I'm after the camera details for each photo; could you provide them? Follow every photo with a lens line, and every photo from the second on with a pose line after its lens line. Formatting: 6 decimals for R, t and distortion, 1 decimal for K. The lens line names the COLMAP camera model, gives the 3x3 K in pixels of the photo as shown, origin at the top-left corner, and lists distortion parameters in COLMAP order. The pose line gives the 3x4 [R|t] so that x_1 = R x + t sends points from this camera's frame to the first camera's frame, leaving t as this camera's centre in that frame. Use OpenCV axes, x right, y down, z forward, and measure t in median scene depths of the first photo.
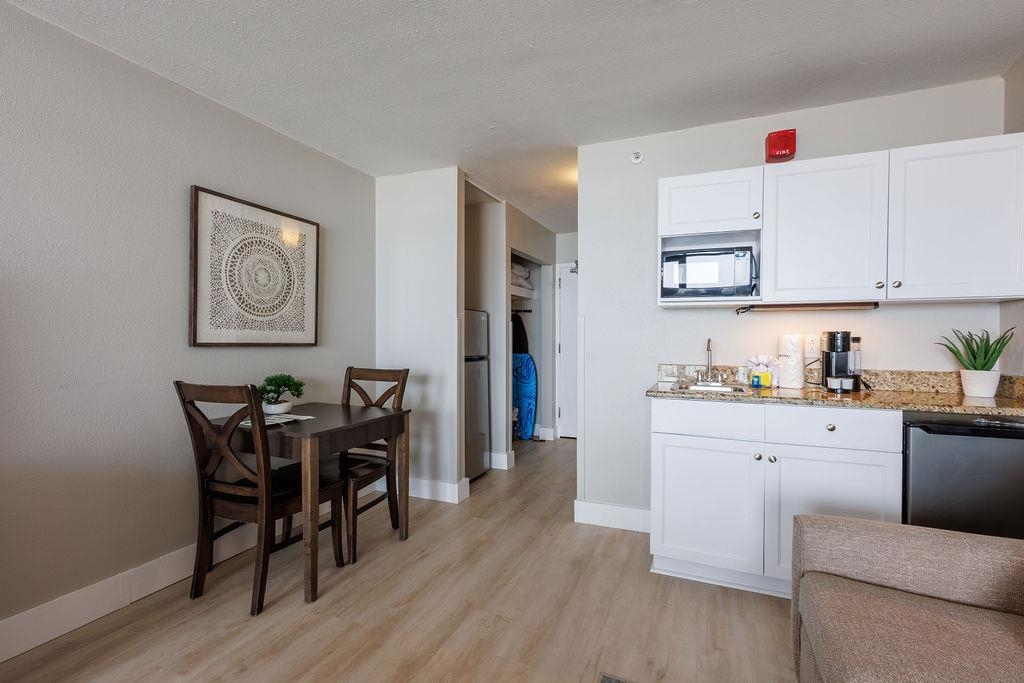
lens RADIAL K [[476.7, 0, 512.0], [0, 476.7, 340.7], [0, 0, 1]] dist [0.013236, -0.001002]
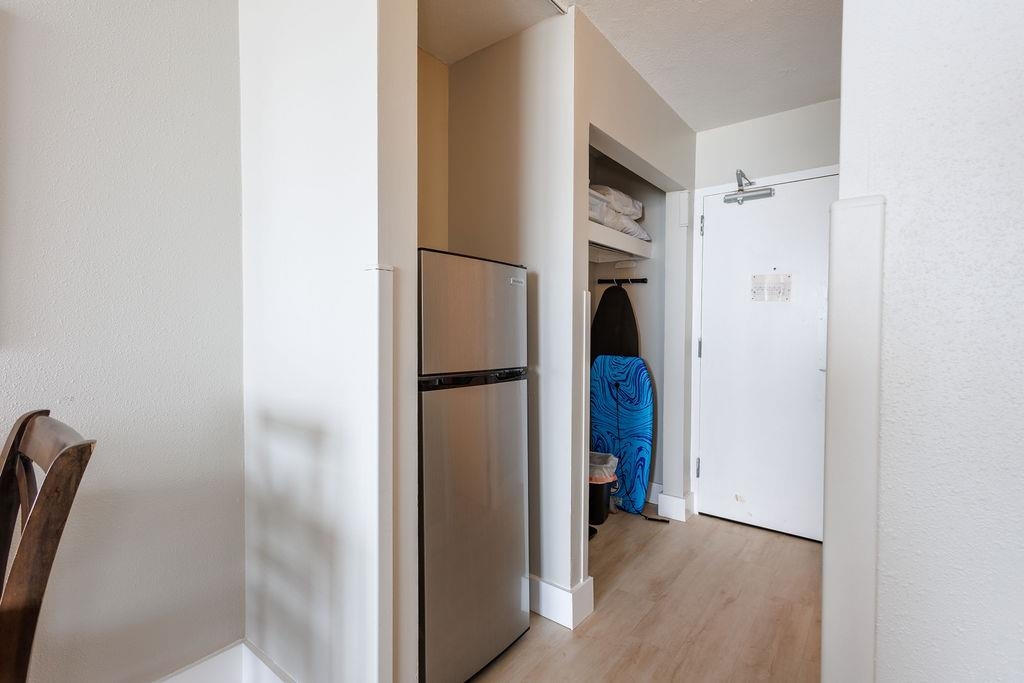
lens RADIAL K [[476.7, 0, 510.6], [0, 476.7, 341.0], [0, 0, 1]] dist [0.013236, -0.001002]
pose [[0.964752, 0.010682, -0.262942, 0.036216], [-0.005658, 0.999787, 0.019860, -0.001690], [0.263099, -0.017672, 0.964607, 0.433562]]
